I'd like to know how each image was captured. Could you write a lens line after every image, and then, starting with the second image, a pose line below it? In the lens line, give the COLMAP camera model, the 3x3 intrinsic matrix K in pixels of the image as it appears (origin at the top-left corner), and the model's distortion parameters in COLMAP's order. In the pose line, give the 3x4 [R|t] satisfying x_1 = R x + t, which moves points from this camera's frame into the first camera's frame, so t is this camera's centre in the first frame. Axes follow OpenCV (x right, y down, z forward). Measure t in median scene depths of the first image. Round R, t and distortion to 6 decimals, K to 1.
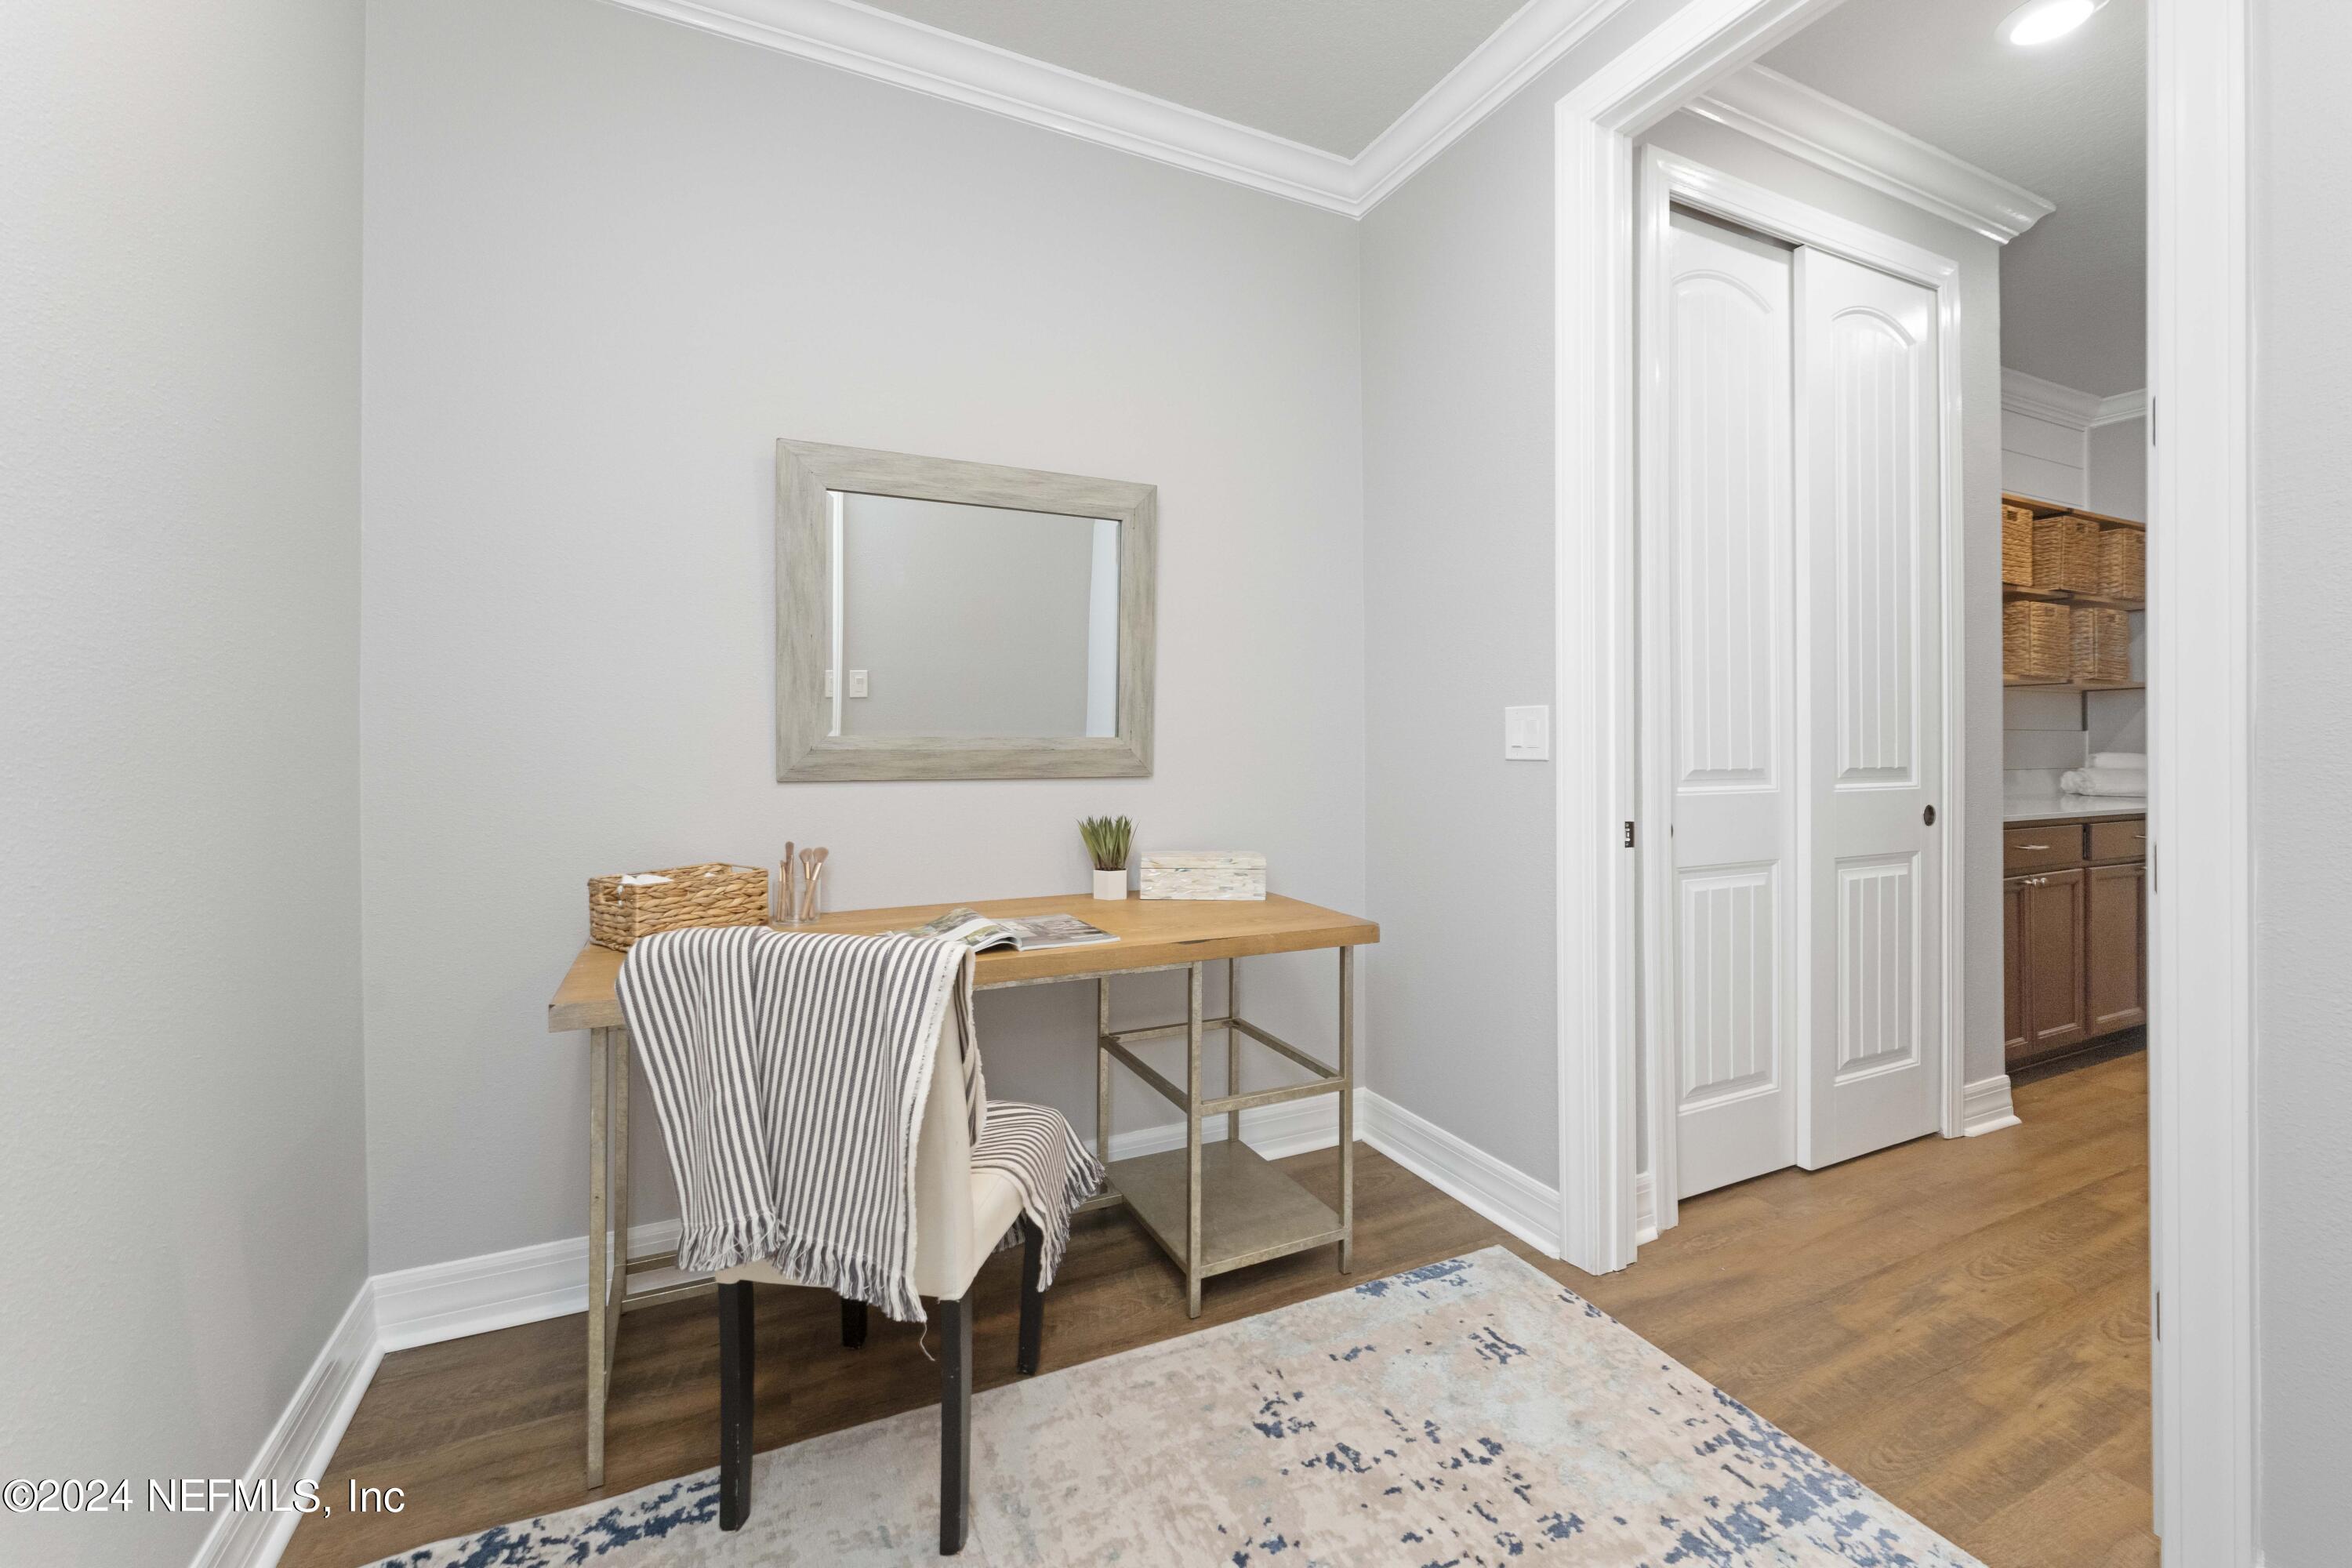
lens RADIAL K [[959.4, 0, 1159.1], [0, 959.4, 747.5], [0, 0, 1]] dist [0.001083, -0.000253]
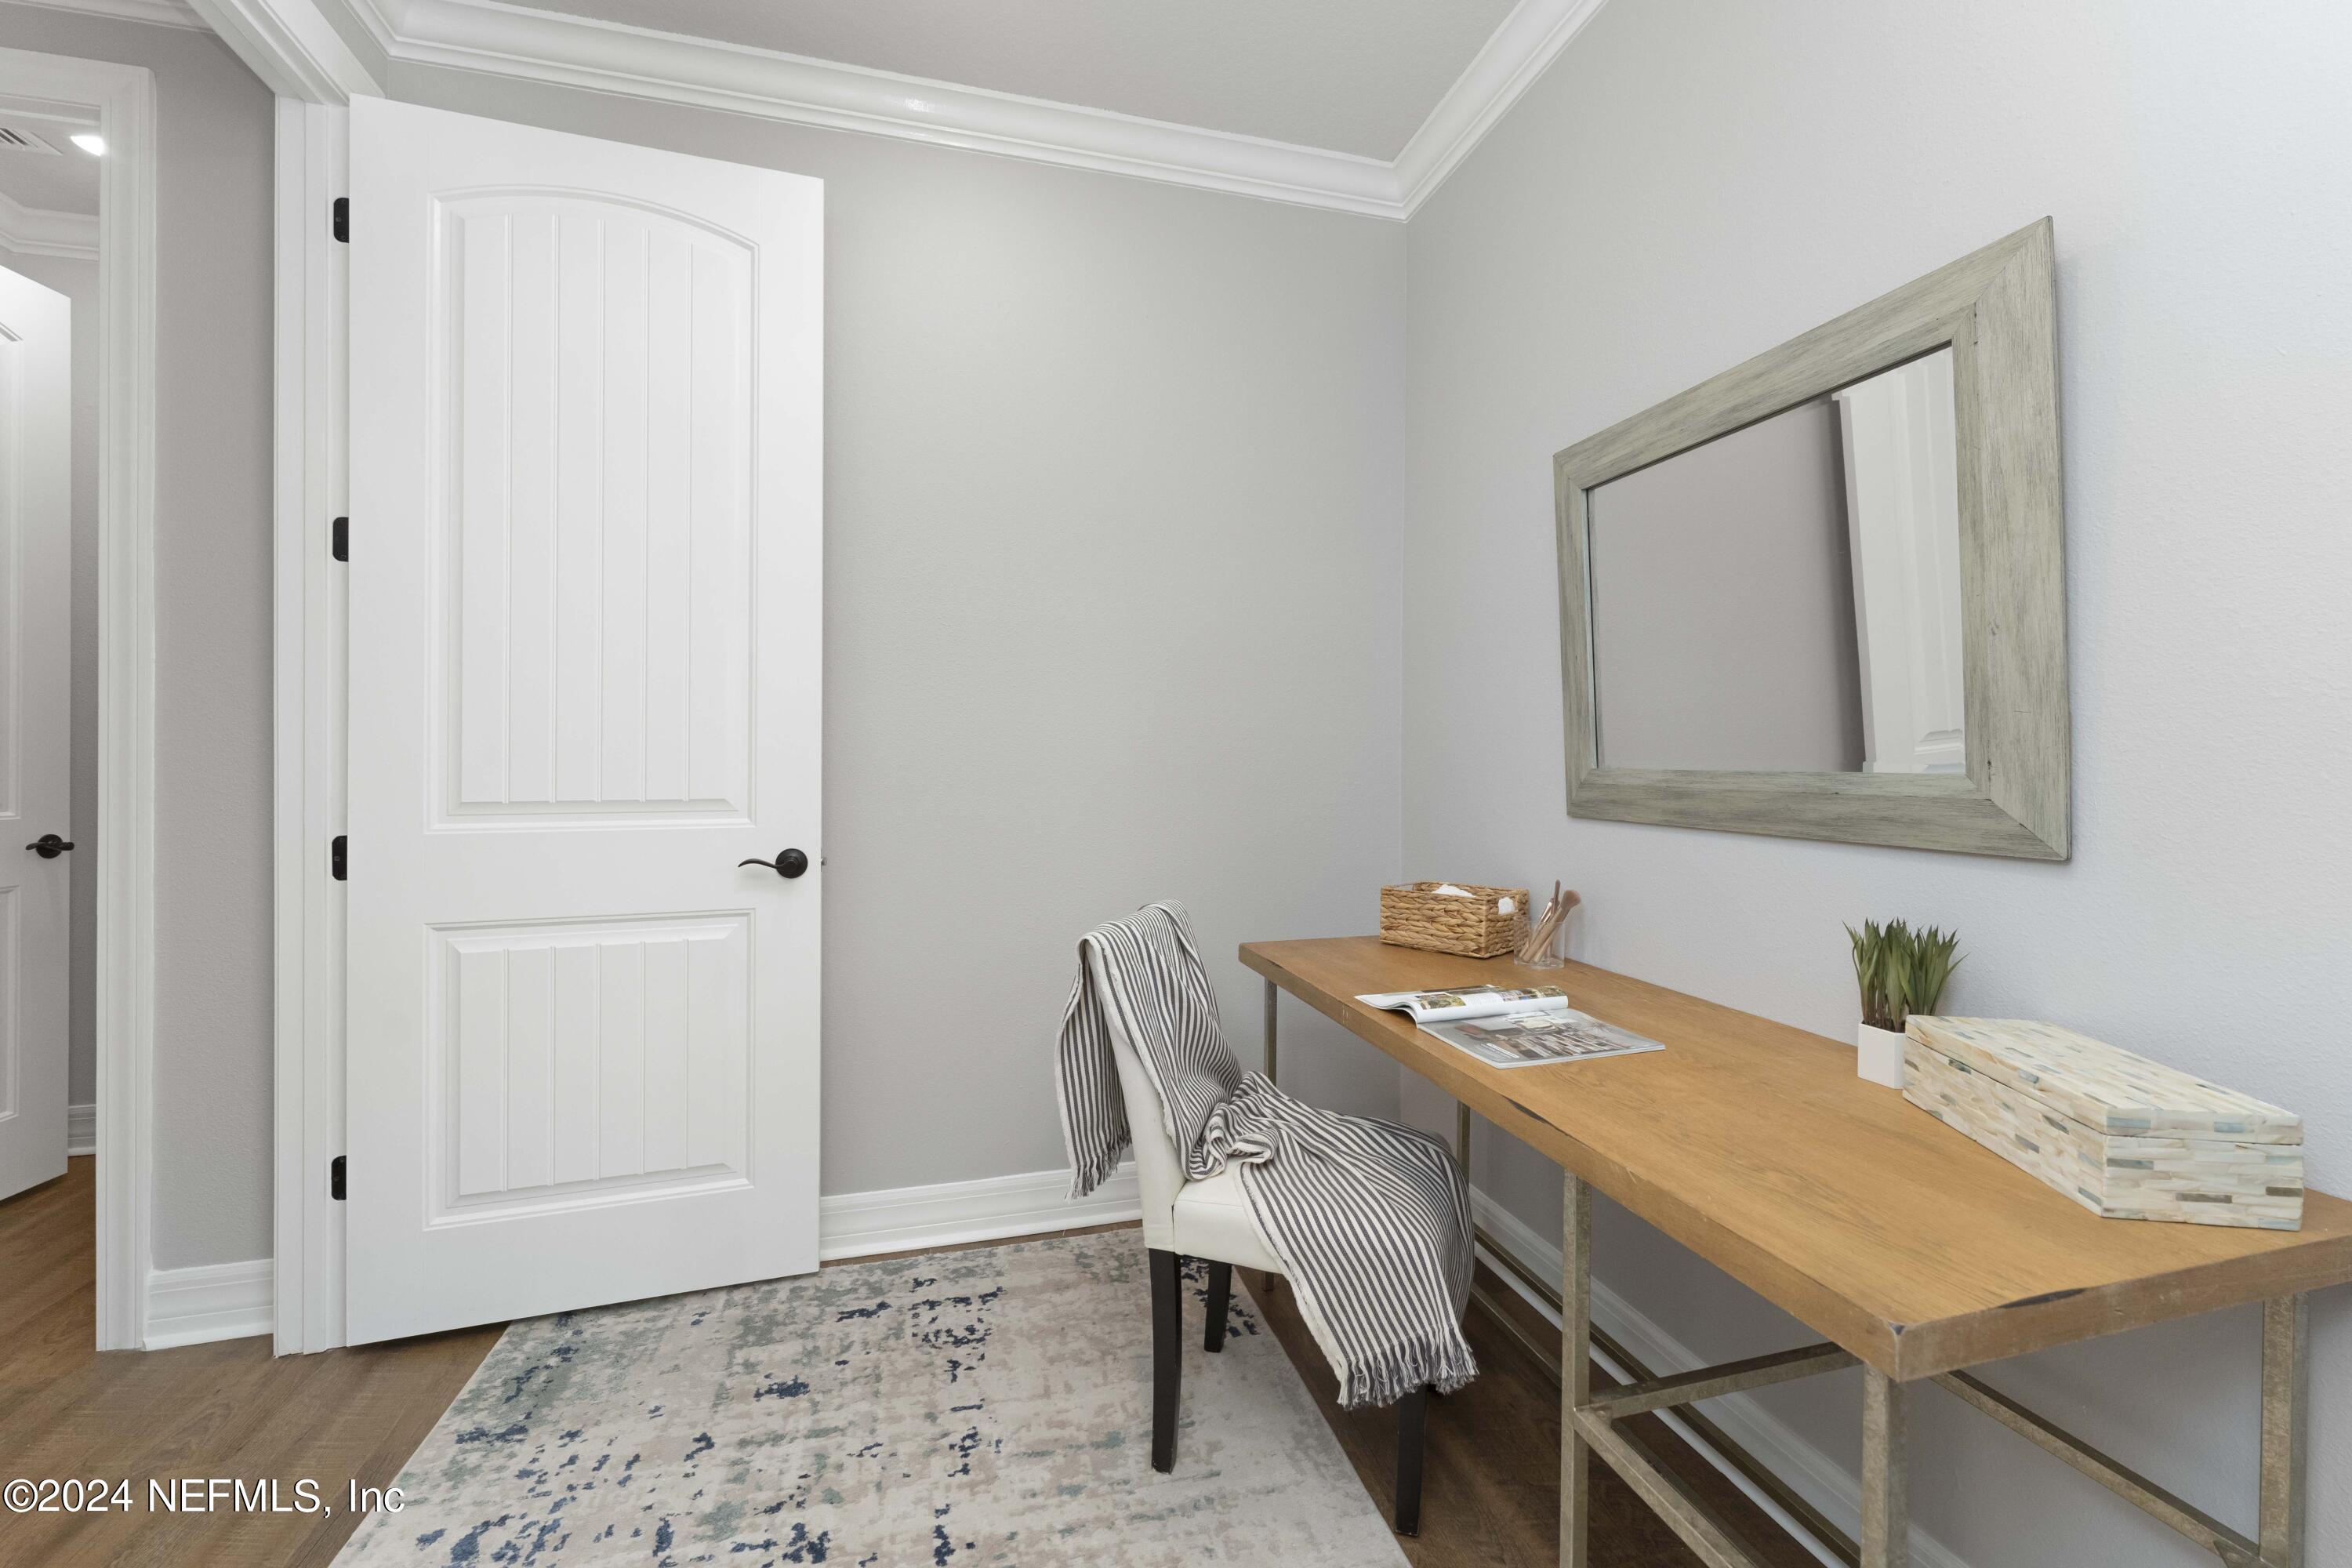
lens RADIAL K [[954.9, 0, 1176.1], [0, 954.9, 770.9], [0, 0, 1]] dist [0.001503, 0.000051]
pose [[-0.173527, 0.012432, -0.984751, 0.555721], [-0.008355, 0.999866, 0.014095, -0.017214], [0.984794, 0.010674, -0.173399, 0.732982]]
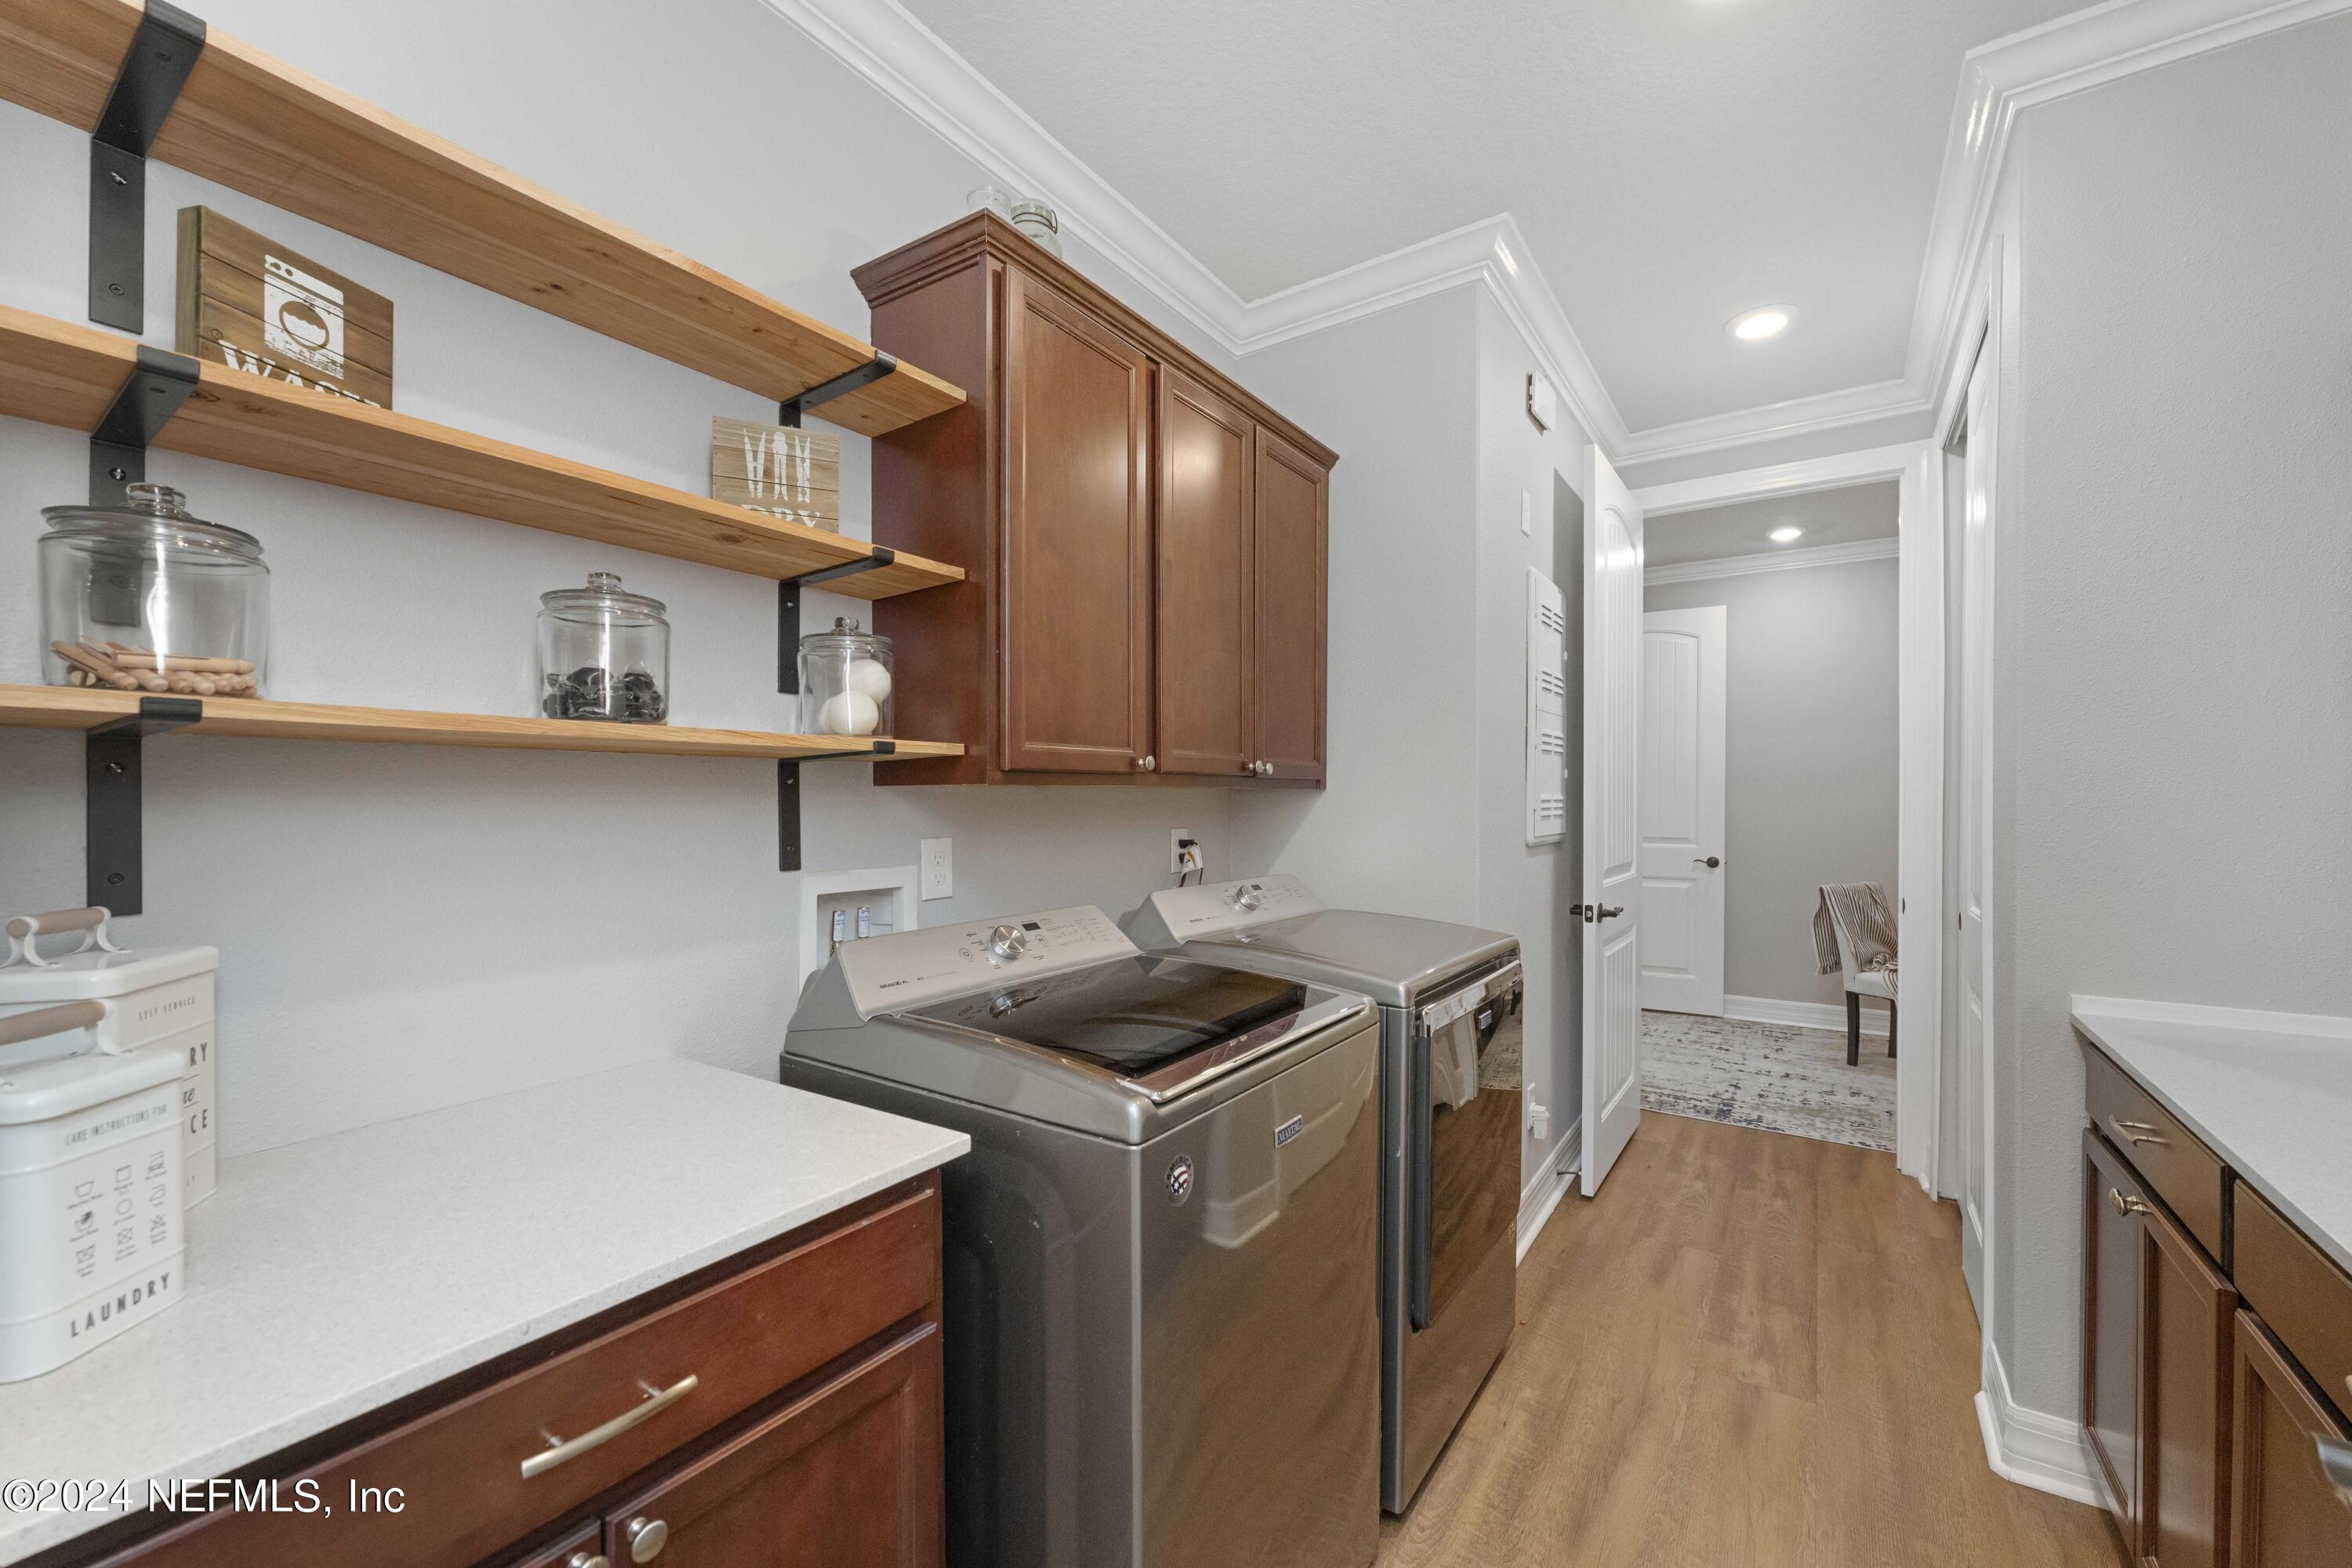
lens RADIAL K [[938.0, 0, 1176.5], [0, 938.0, 807.7], [0, 0, 1]] dist [0.000605, -0.000041]
pose [[-0.864944, 0.004317, -0.501851, 2.210666], [-0.003165, 0.999896, 0.014056, -0.086682], [0.501859, 0.013746, -0.864840, 1.653932]]
